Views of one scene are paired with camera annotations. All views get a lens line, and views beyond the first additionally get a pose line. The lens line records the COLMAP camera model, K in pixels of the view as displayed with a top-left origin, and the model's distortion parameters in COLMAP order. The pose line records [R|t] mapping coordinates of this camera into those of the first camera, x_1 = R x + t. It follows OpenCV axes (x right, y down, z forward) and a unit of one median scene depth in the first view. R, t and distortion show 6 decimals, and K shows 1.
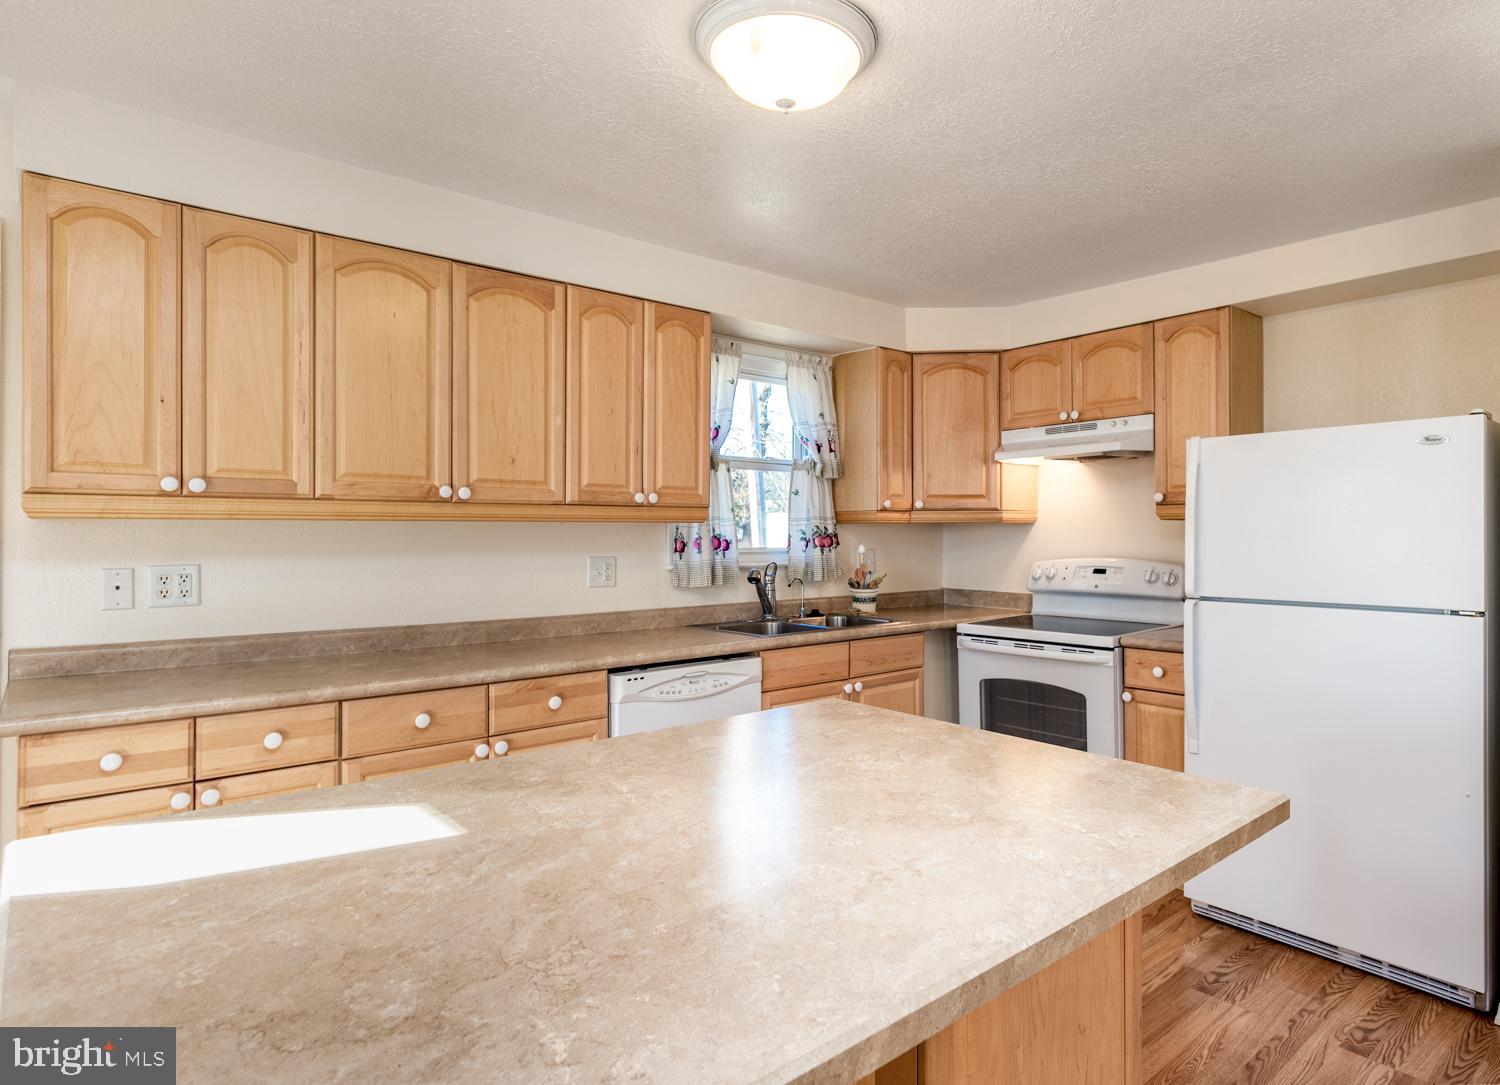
lens RADIAL K [[831.6, 0, 750.5], [0, 831.6, 547.6], [0, 0, 1]] dist [0.000273, -0.001227]
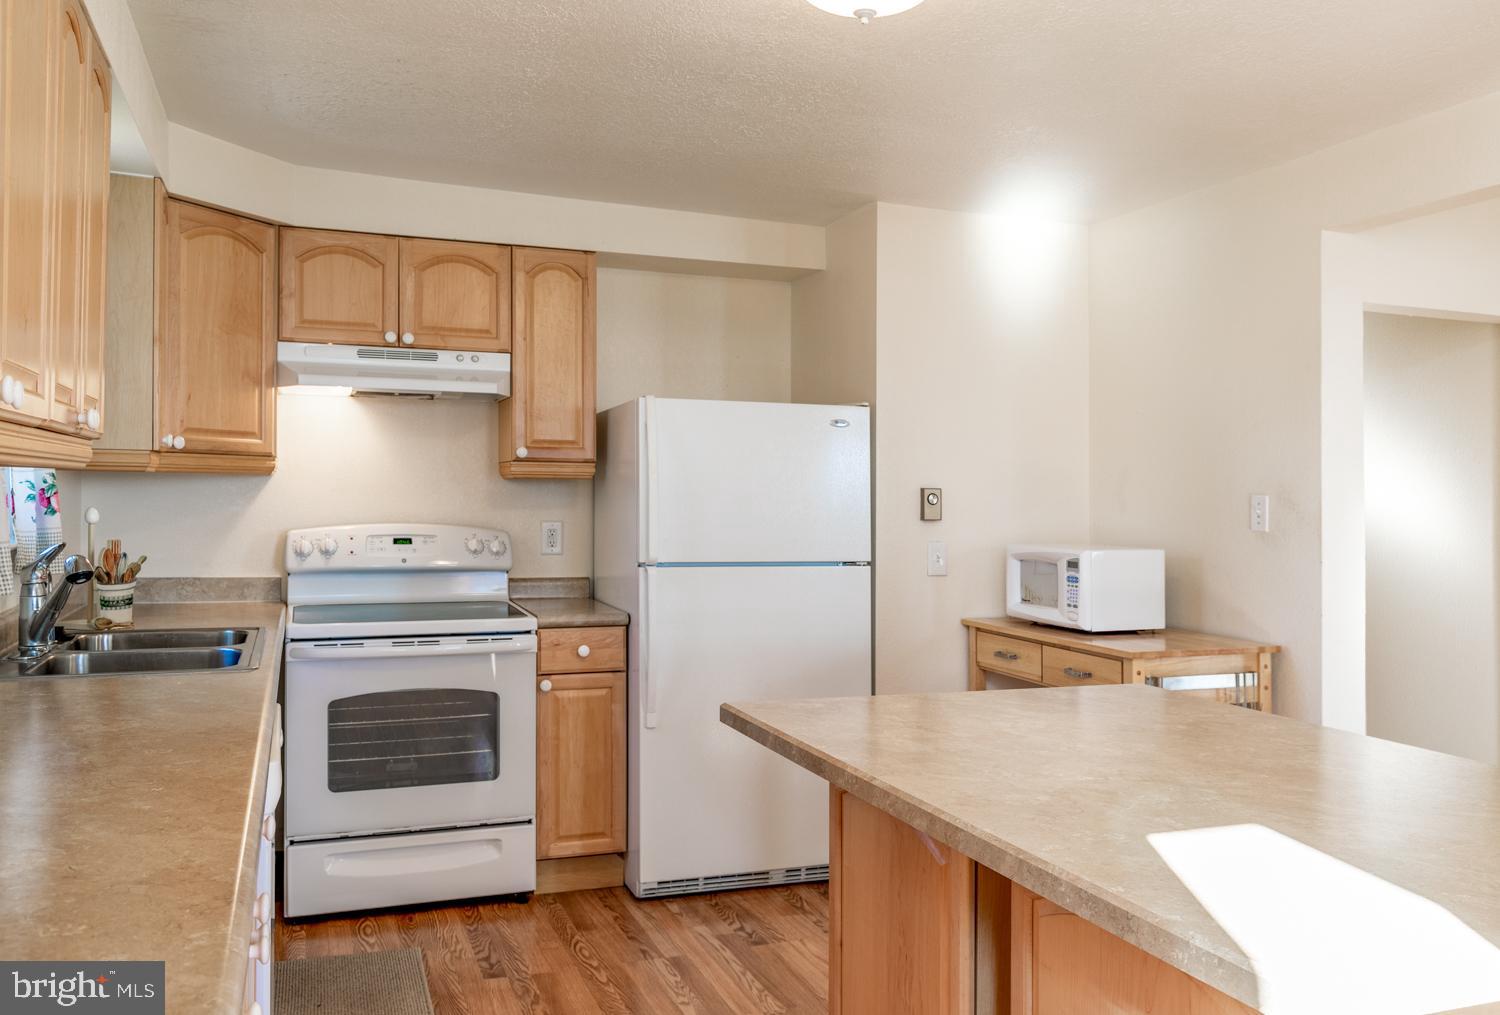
lens RADIAL K [[1225.6, 0, 753.3], [0, 1225.6, 497.3], [0, 0, 1]] dist [0.005293, 0.004157]
pose [[0.333466, 0.004778, 0.942750, -0.558431], [-0.000242, 0.999988, -0.004982, -0.006943], [-0.942762, 0.001434, 0.333463, 0.314312]]
